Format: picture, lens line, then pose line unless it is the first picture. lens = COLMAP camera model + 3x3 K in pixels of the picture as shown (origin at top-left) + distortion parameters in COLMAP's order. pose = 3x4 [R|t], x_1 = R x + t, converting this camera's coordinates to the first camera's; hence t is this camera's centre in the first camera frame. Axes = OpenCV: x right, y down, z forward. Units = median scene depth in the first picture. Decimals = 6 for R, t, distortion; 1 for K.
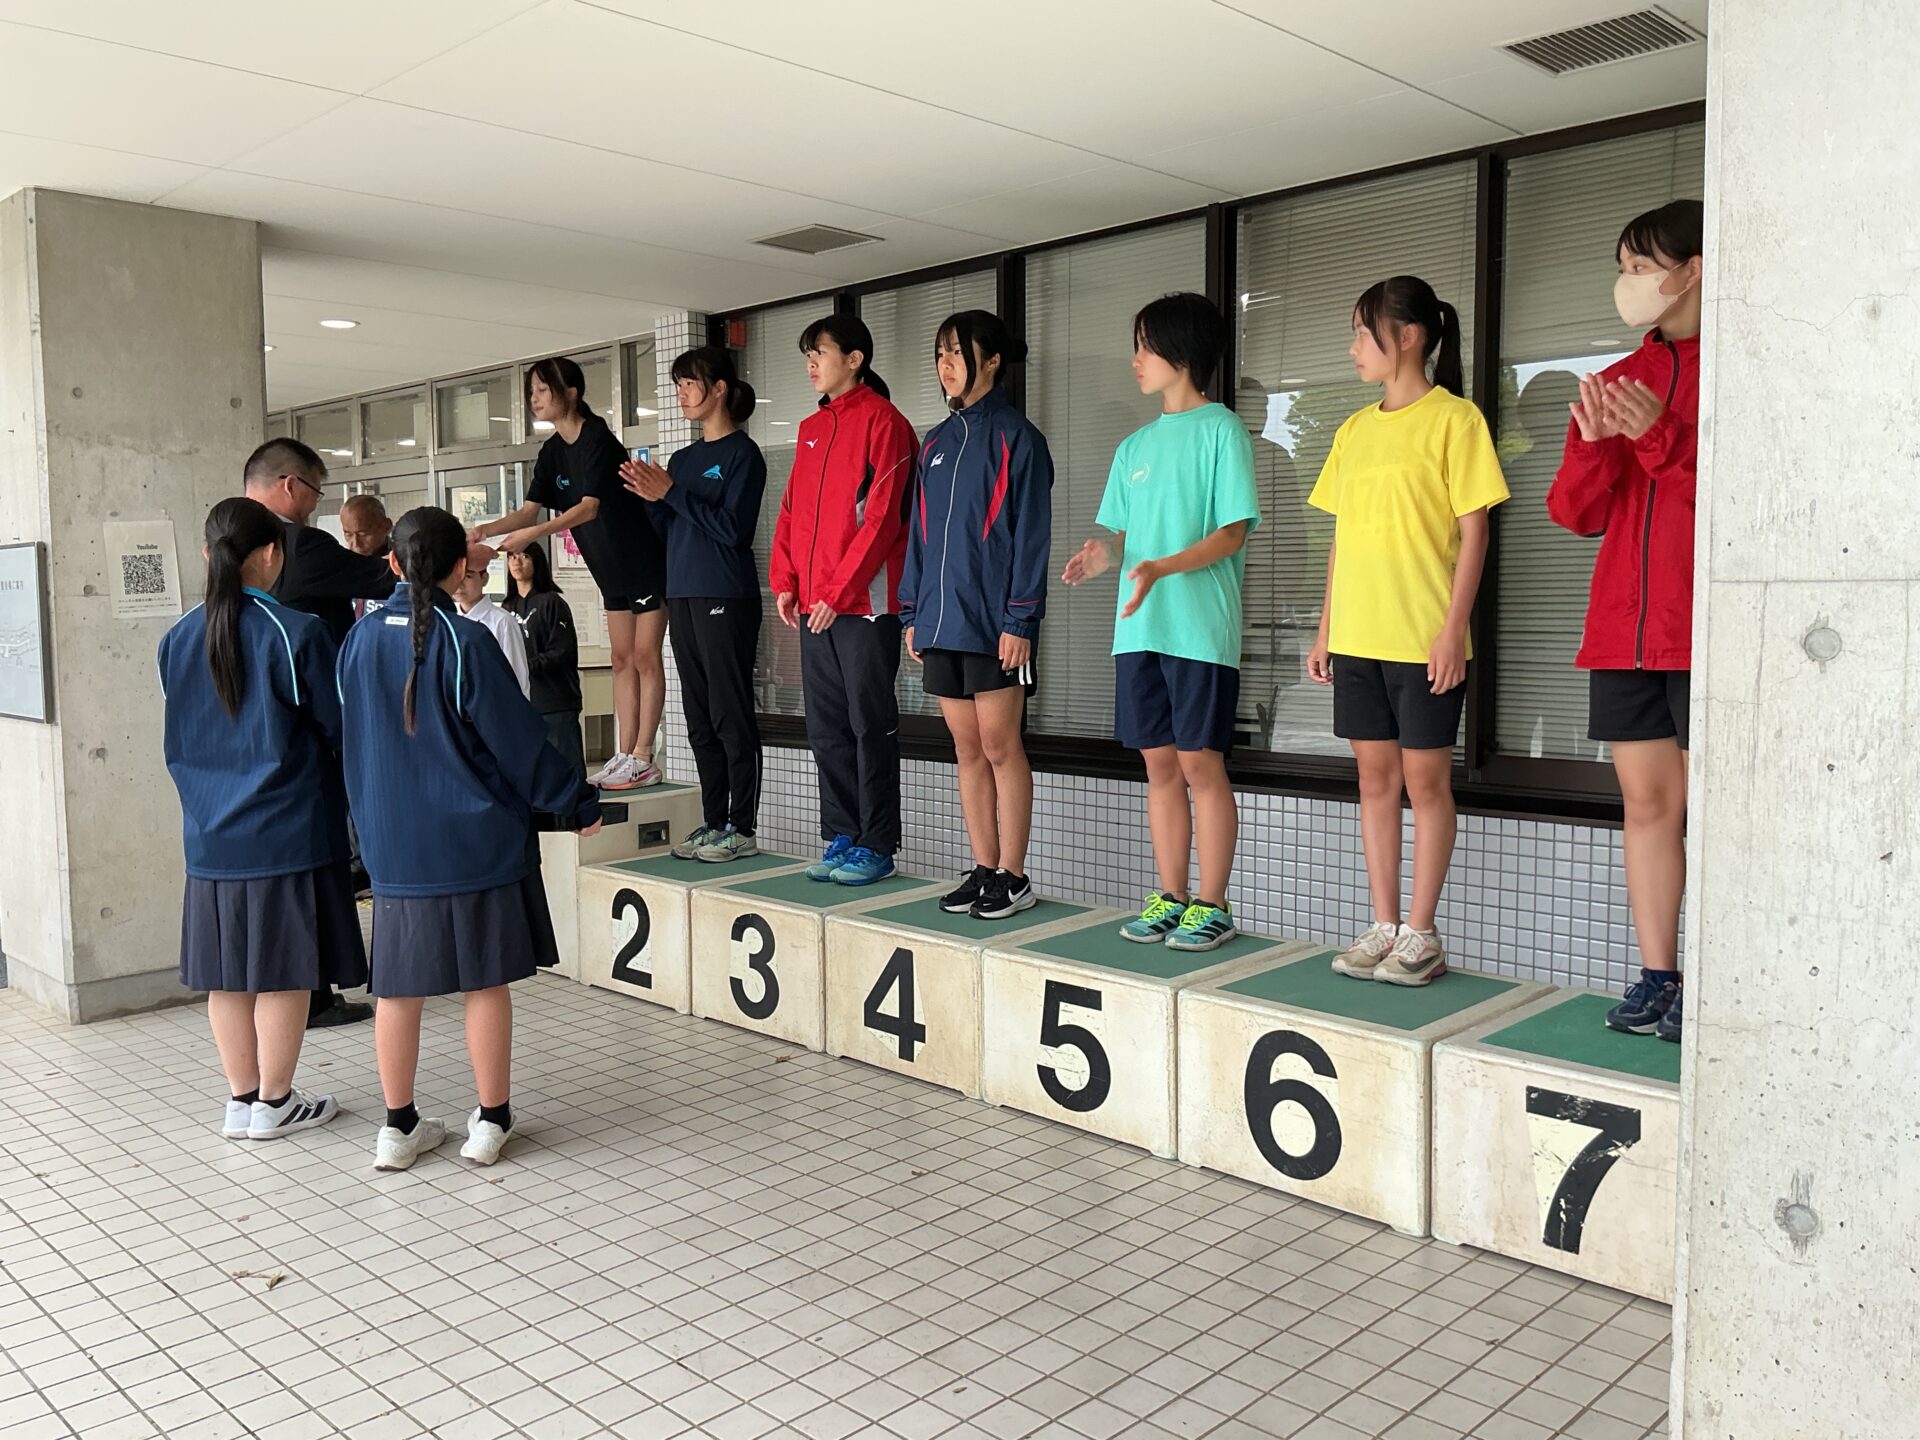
lens RADIAL K [[1574.4, 0, 960.0], [0, 1574.4, 720.0], [0, 0, 1]] dist [0.114880, -0.264526]
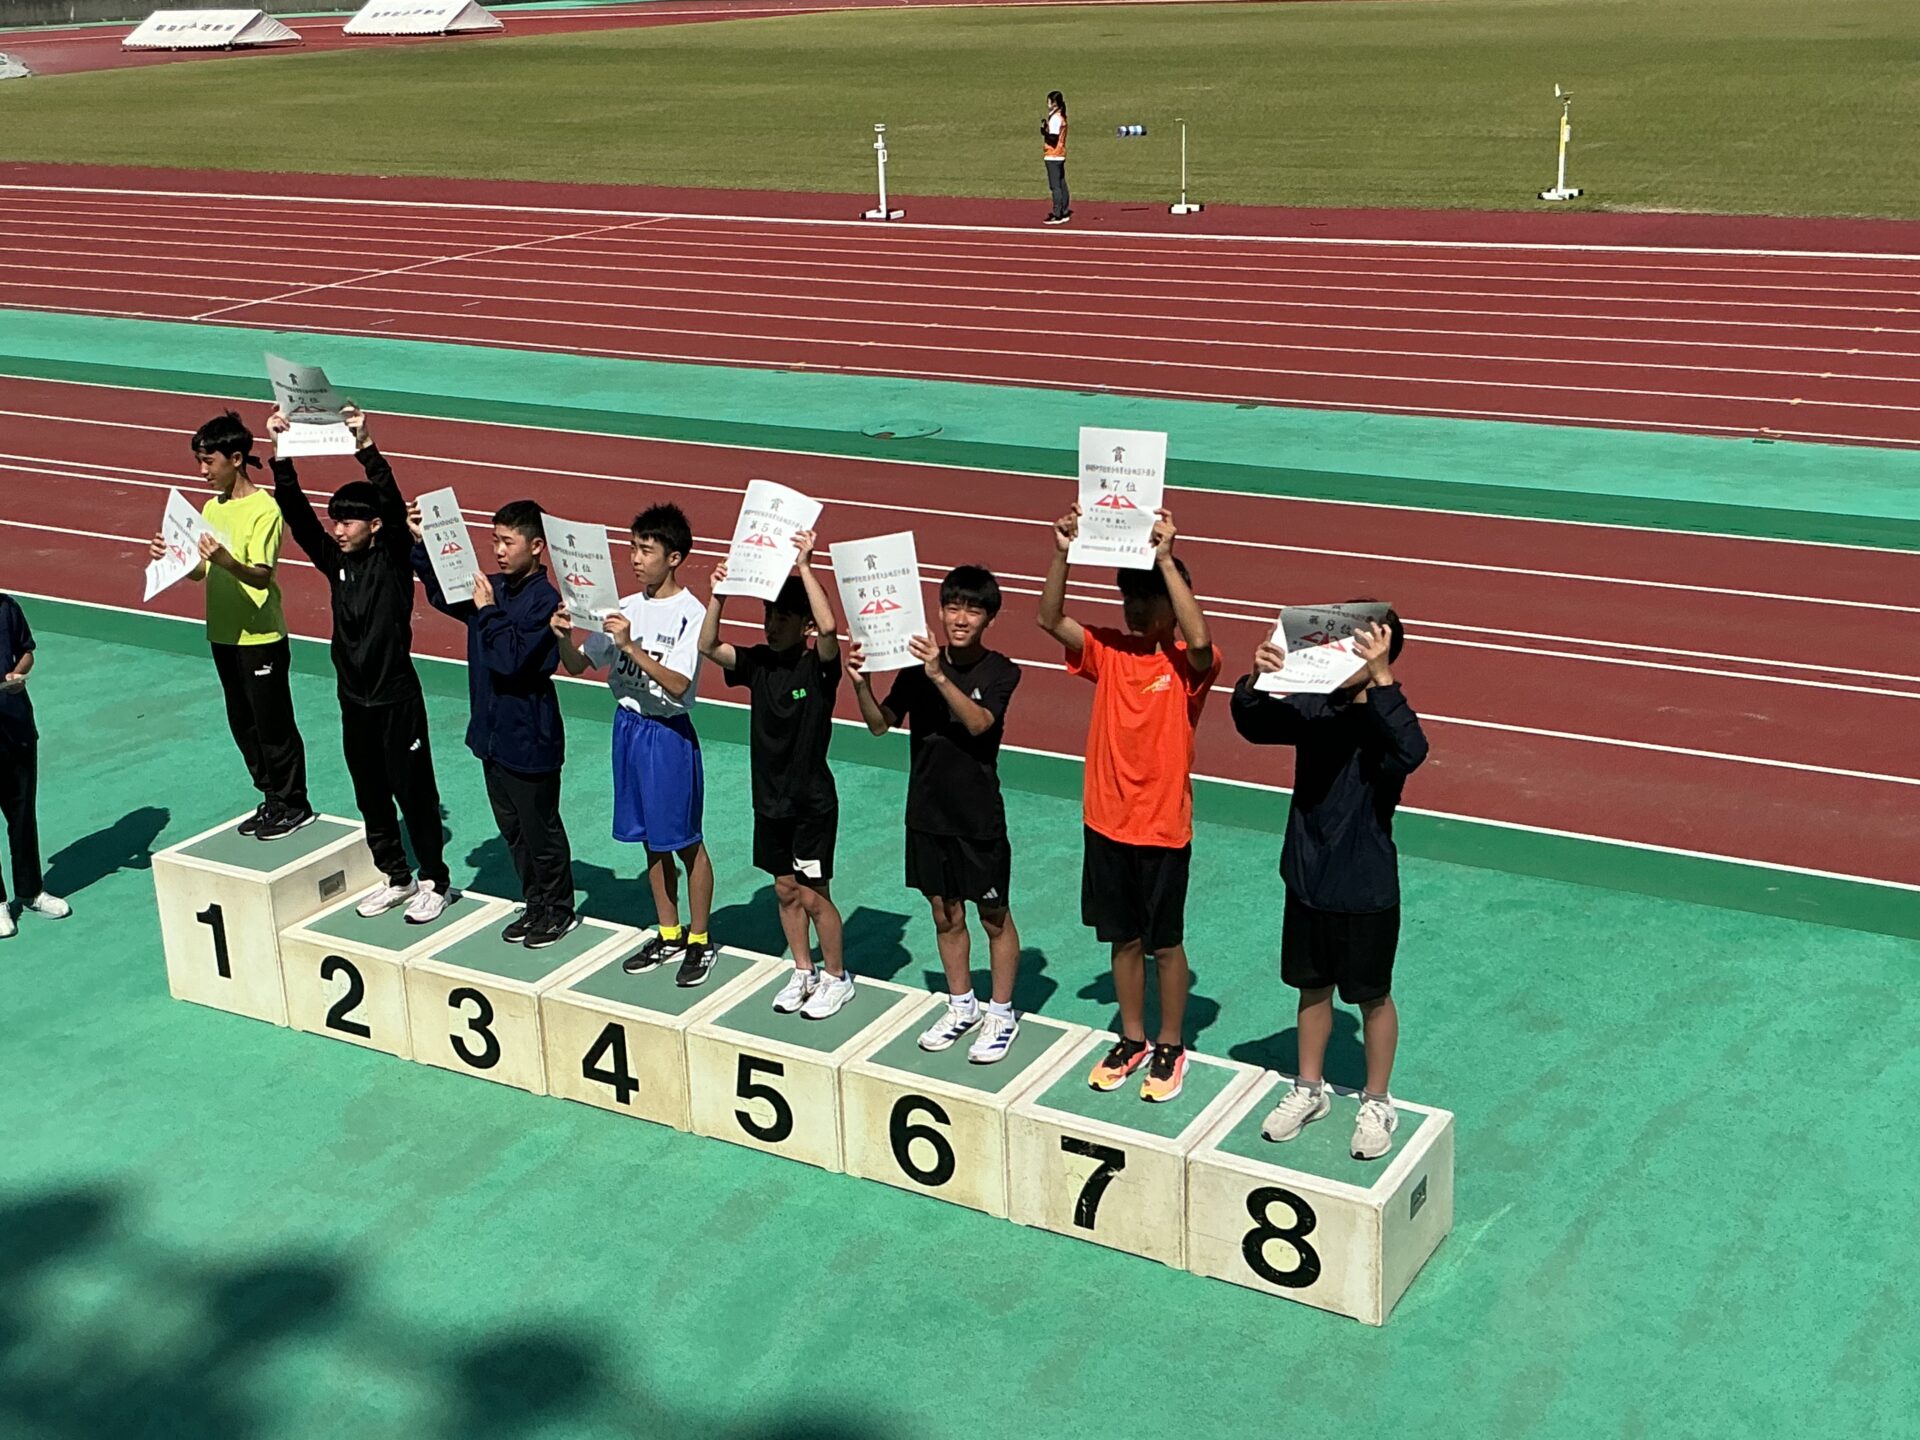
lens RADIAL K [[2279.9, 0, 960.0], [0, 2279.9, 720.0], [0, 0, 1]] dist [0.359048, -2.335301]
pose [[0.967157, -0.086408, 0.239042, -0.221378], [0.029797, 0.972502, 0.230979, -0.597990], [-0.252427, -0.216270, 0.943137, -0.901104]]
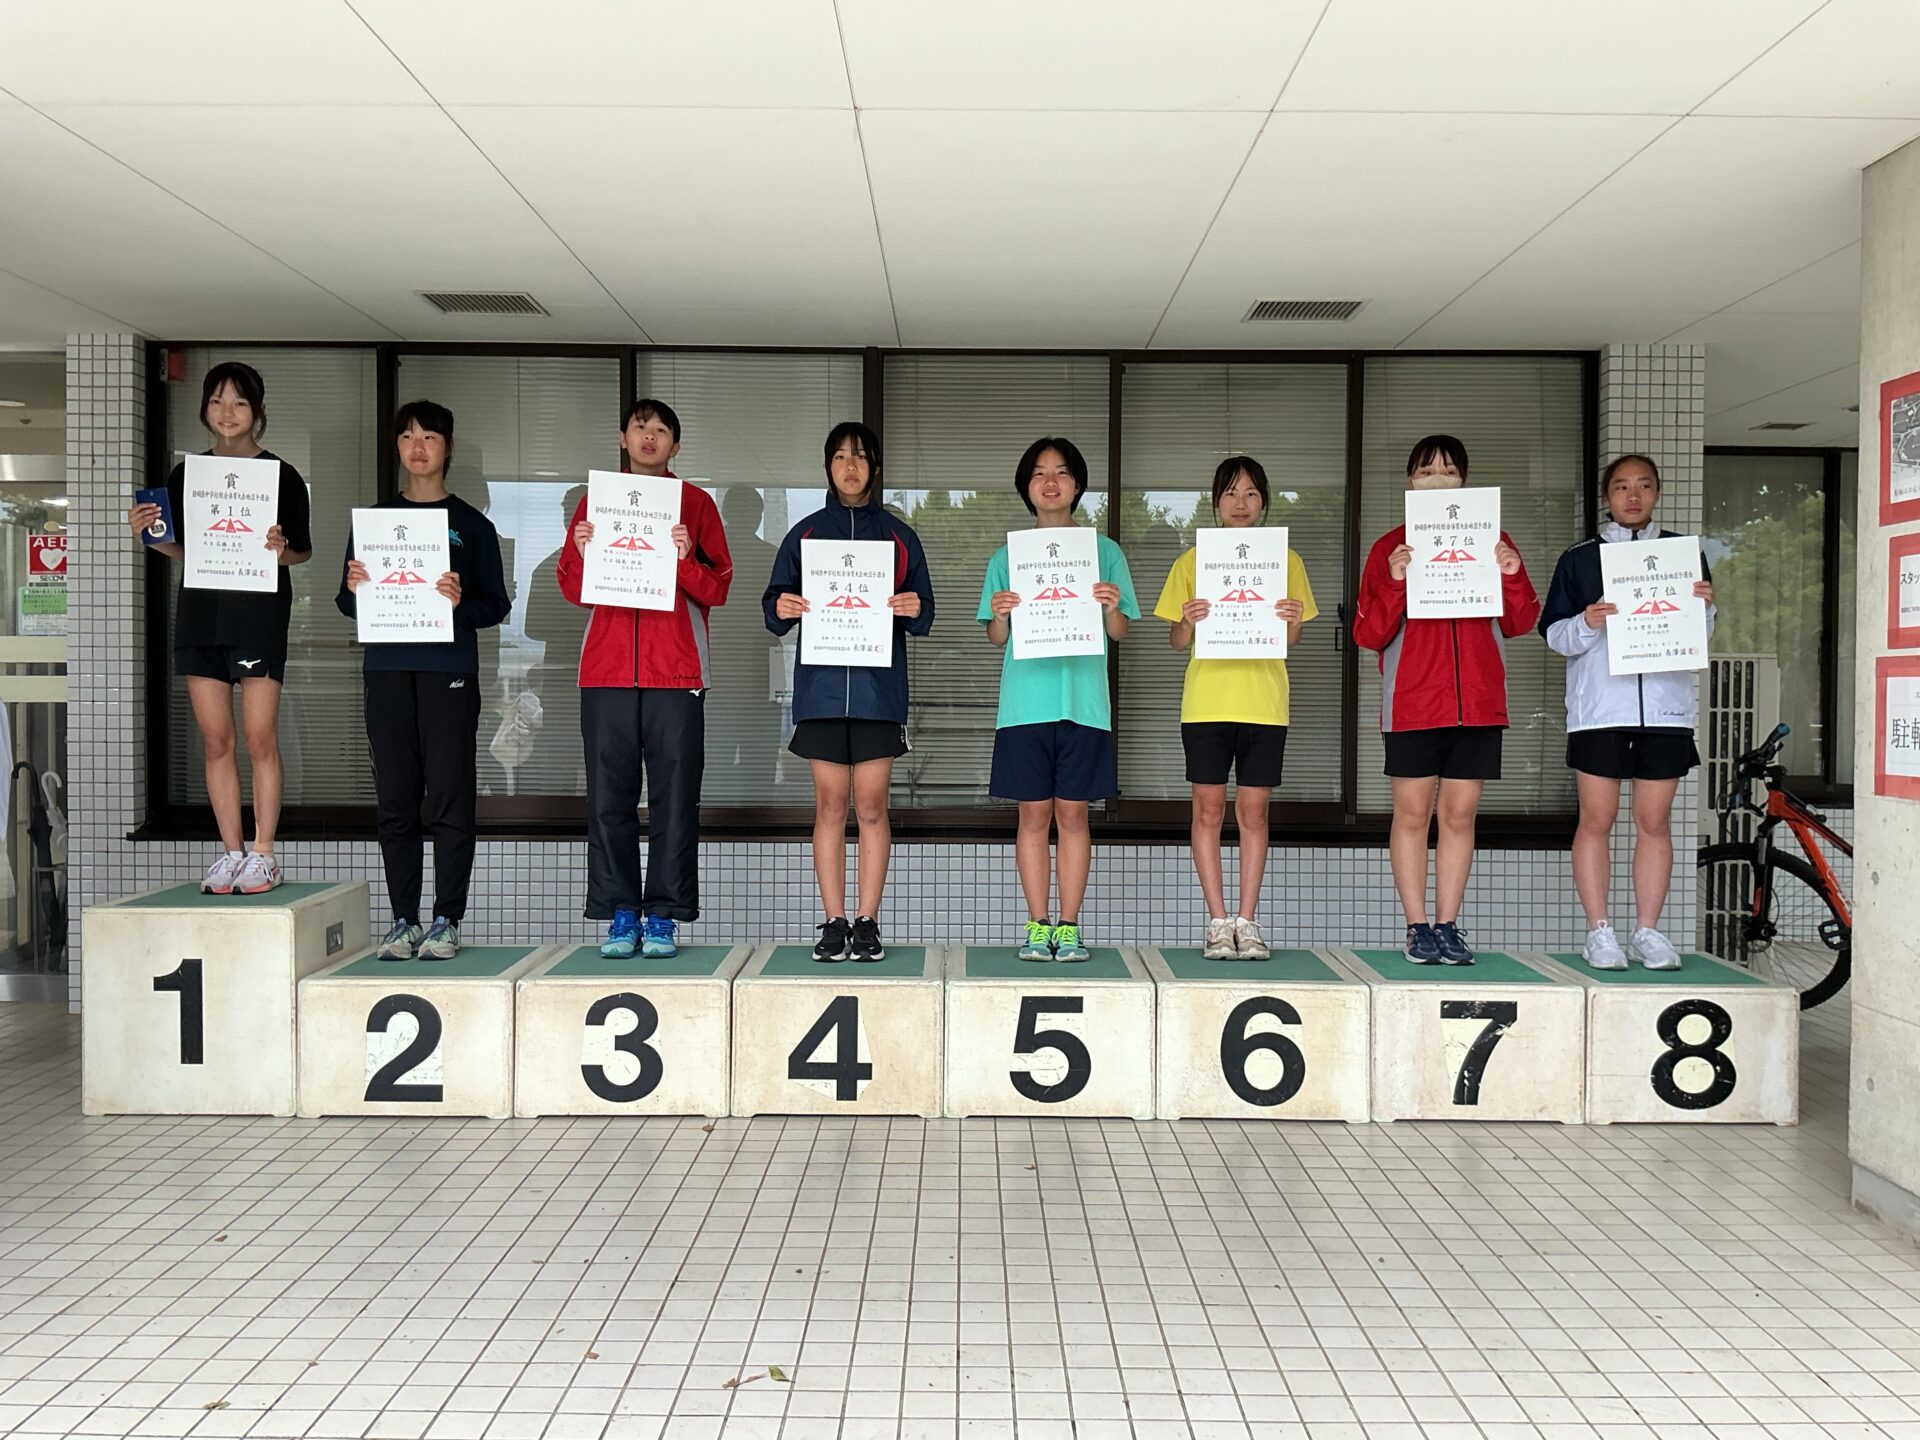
lens RADIAL K [[1574.4, 0, 960.0], [0, 1574.4, 720.0], [0, 0, 1]] dist [0.114880, -0.264526]
pose [[0.712436, -0.001044, 0.701737, -0.854058], [0.042501, 0.998227, -0.041664, 0.004941], [-0.700449, 0.059508, 0.711217, 0.187440]]
